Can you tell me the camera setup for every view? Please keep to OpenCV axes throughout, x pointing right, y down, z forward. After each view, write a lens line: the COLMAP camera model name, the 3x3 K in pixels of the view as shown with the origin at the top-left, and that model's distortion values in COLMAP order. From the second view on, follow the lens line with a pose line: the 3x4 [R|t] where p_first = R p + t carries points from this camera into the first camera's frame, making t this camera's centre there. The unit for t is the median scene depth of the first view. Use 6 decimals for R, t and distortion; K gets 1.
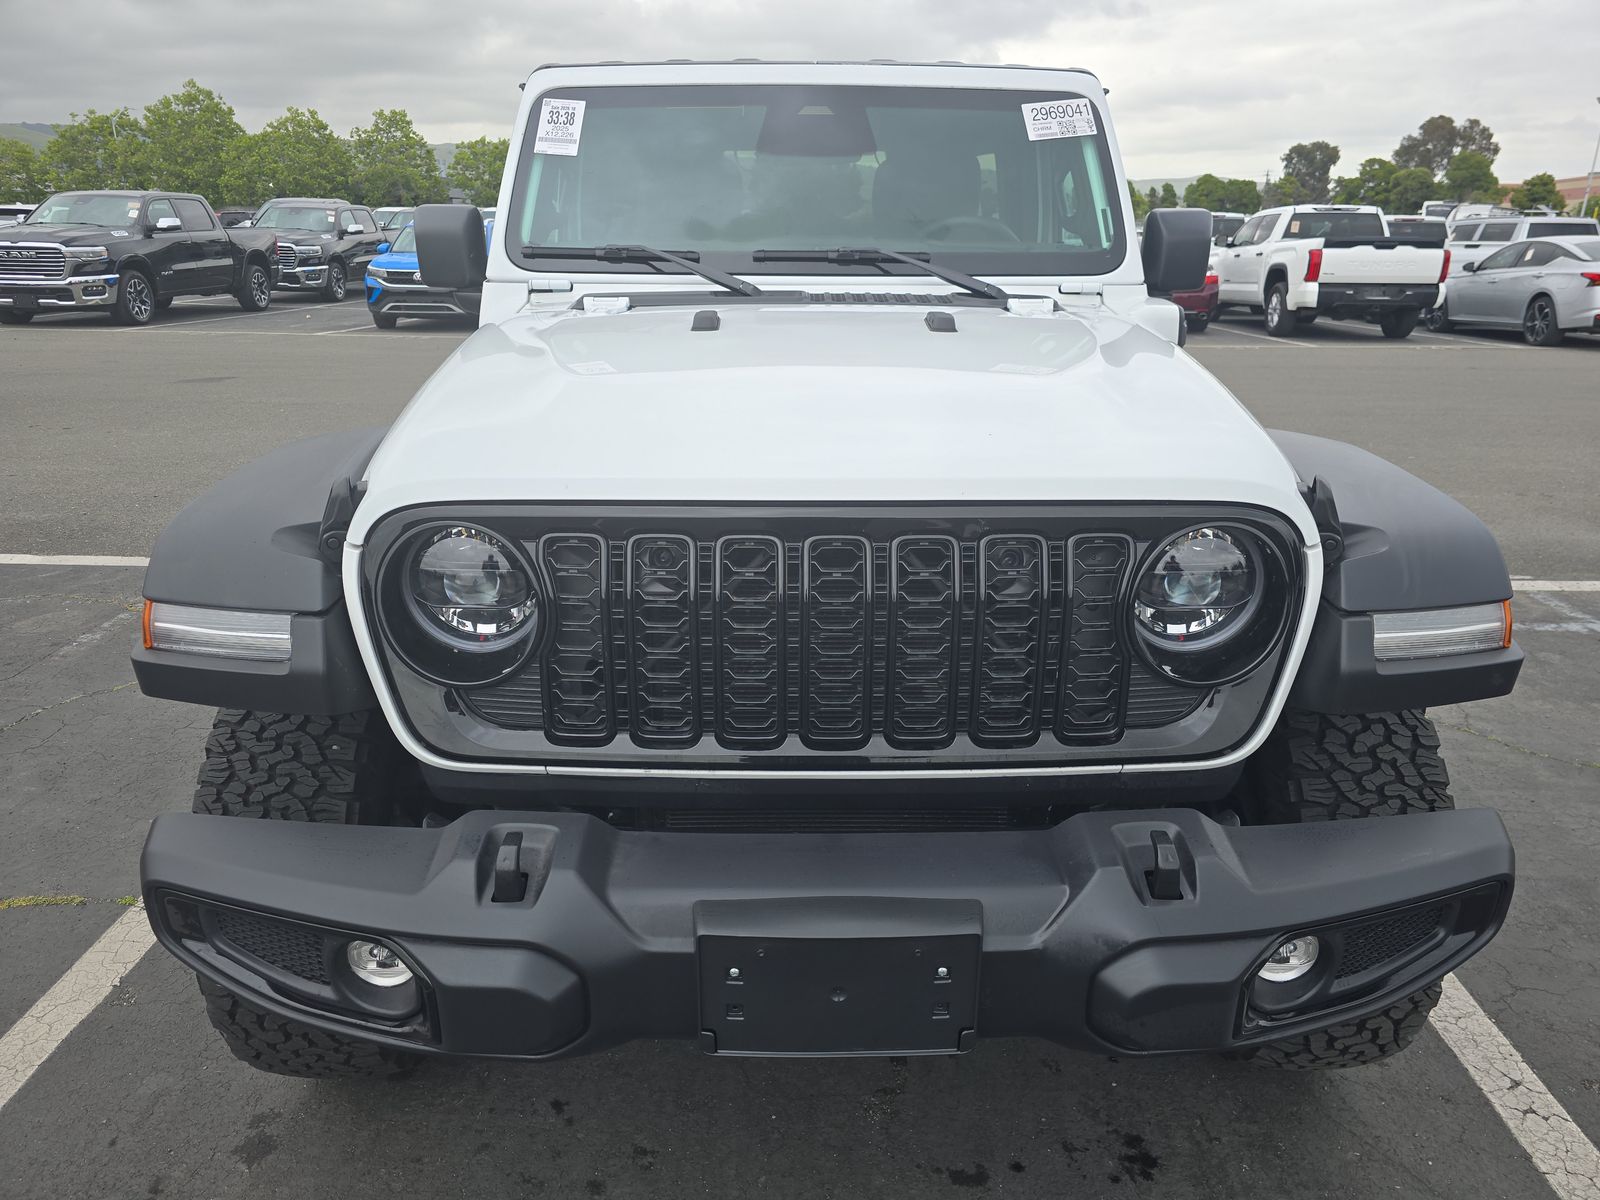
lens RADIAL K [[1110.7, 0, 805.5], [0, 1110.7, 607.6], [0, 0, 1]] dist [0.010465, -0.013270]
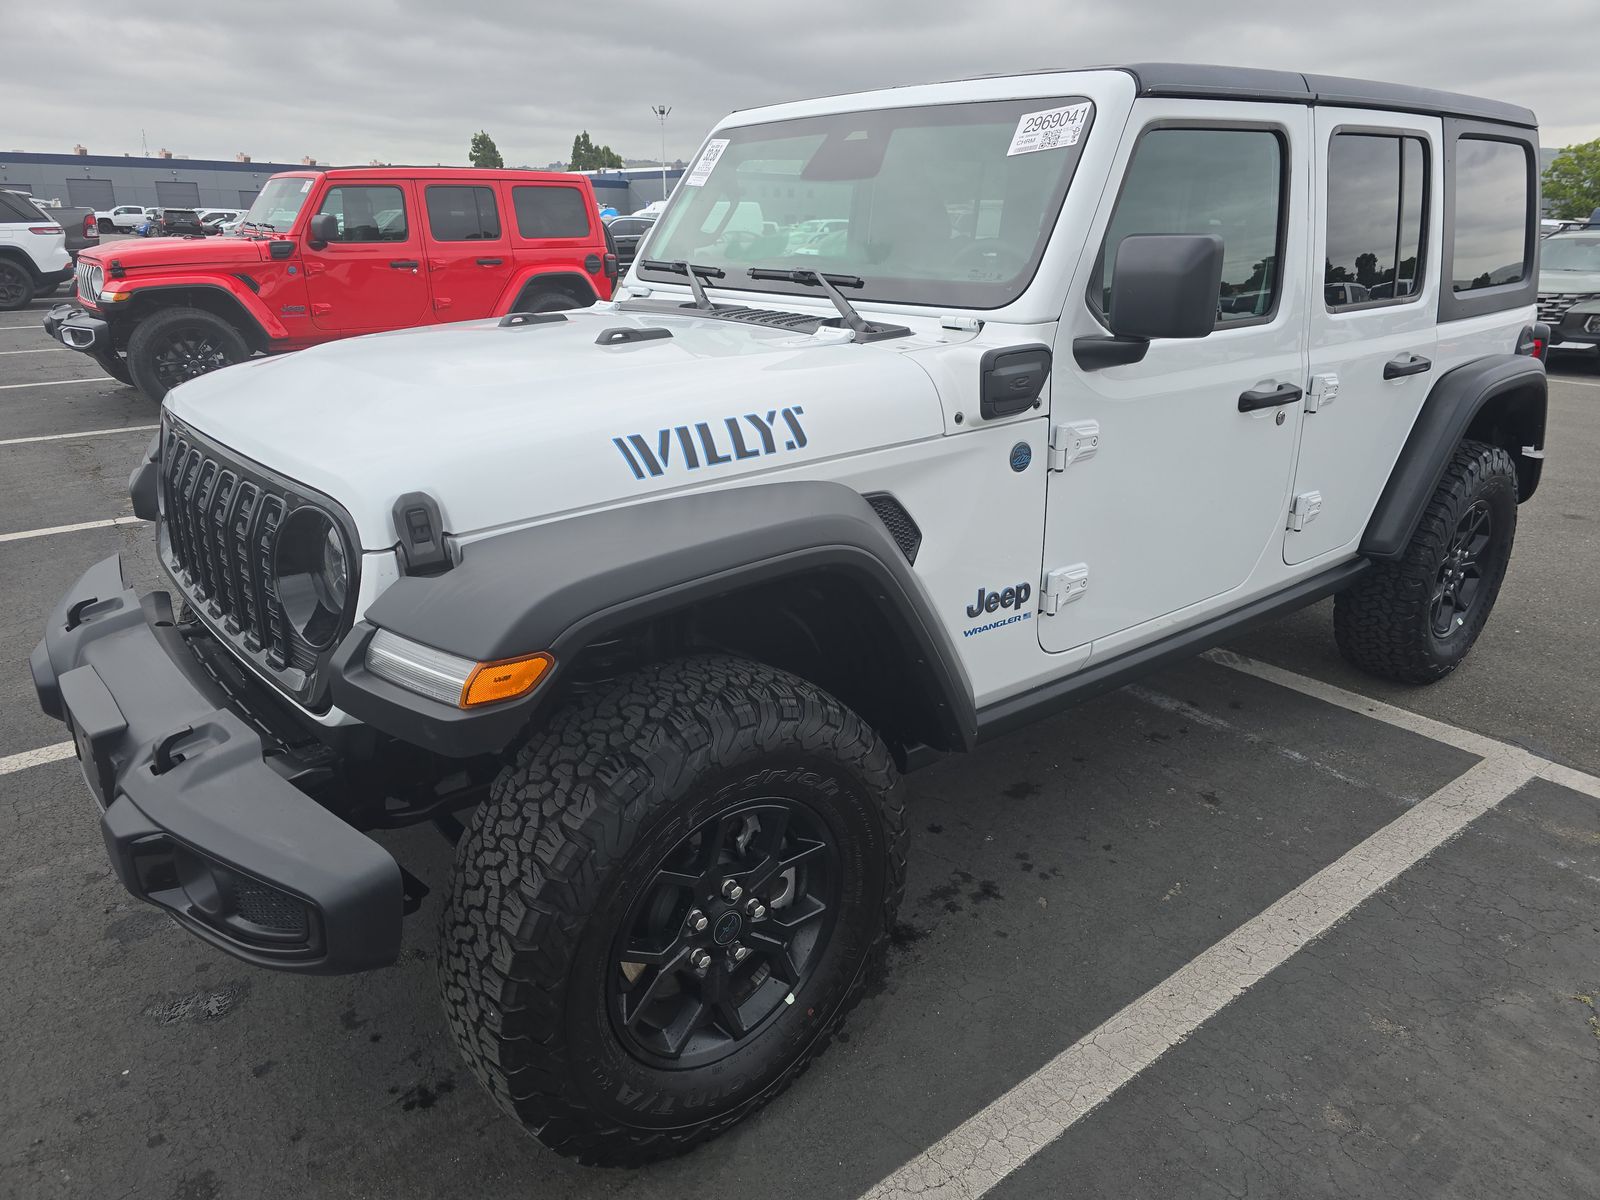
lens RADIAL K [[1110.7, 0, 806.6], [0, 1110.7, 600.4], [0, 0, 1]] dist [0.010465, -0.013270]
pose [[0.629149, 0.249102, -0.736288, 0.876841], [-0.260426, 0.960061, 0.102279, -0.131504], [0.732359, 0.127400, 0.668894, 0.343983]]
